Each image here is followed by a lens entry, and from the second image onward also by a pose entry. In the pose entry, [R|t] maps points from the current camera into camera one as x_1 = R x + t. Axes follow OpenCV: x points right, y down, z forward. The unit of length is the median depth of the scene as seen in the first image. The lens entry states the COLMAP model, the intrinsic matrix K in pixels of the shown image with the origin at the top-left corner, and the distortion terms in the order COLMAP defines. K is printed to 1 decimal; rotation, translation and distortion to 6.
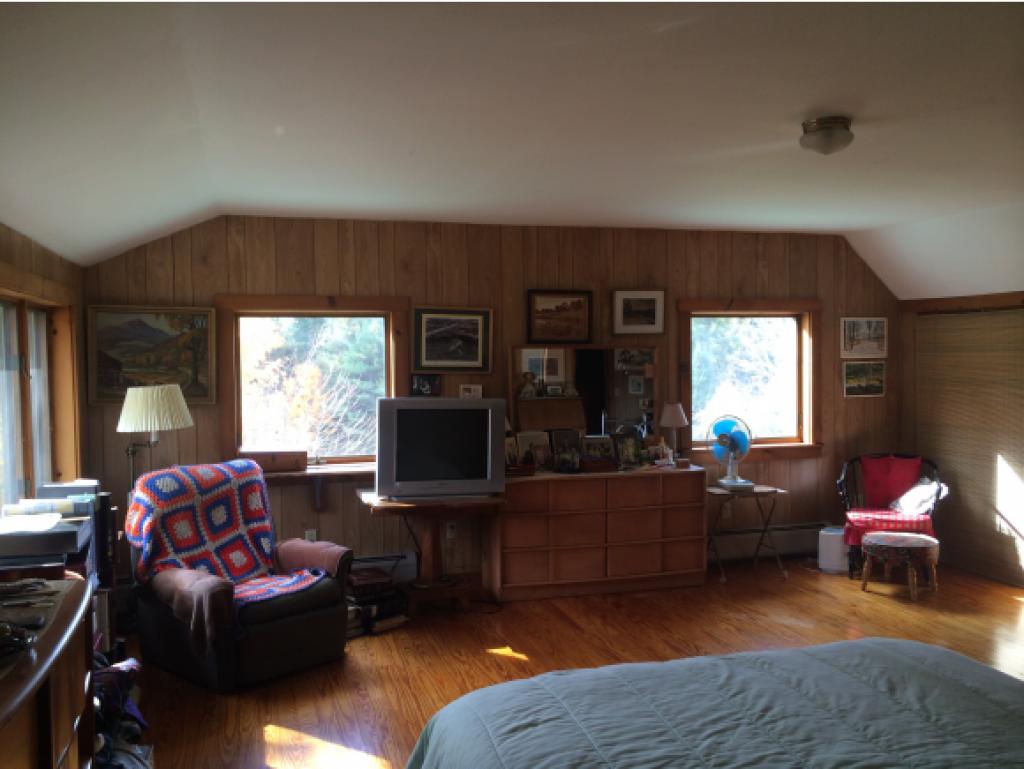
lens RADIAL K [[879.3, 0, 512.1], [0, 879.3, 377.7], [0, 0, 1]] dist [0.089676, -0.126453]
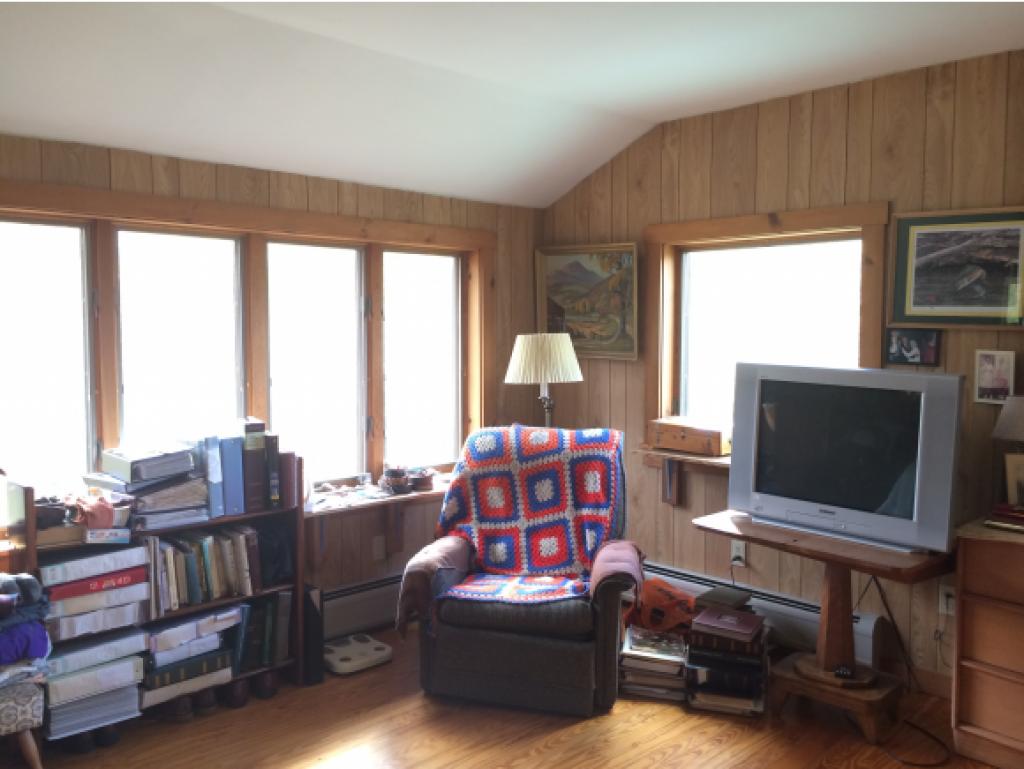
lens RADIAL K [[879.3, 0, 512.1], [0, 879.3, 377.7], [0, 0, 1]] dist [0.089676, -0.126453]
pose [[0.459457, 0.063992, -0.885892, 0.341410], [-0.031529, 0.997948, 0.055734, 0.004205], [0.887640, 0.002324, 0.460532, 0.530486]]
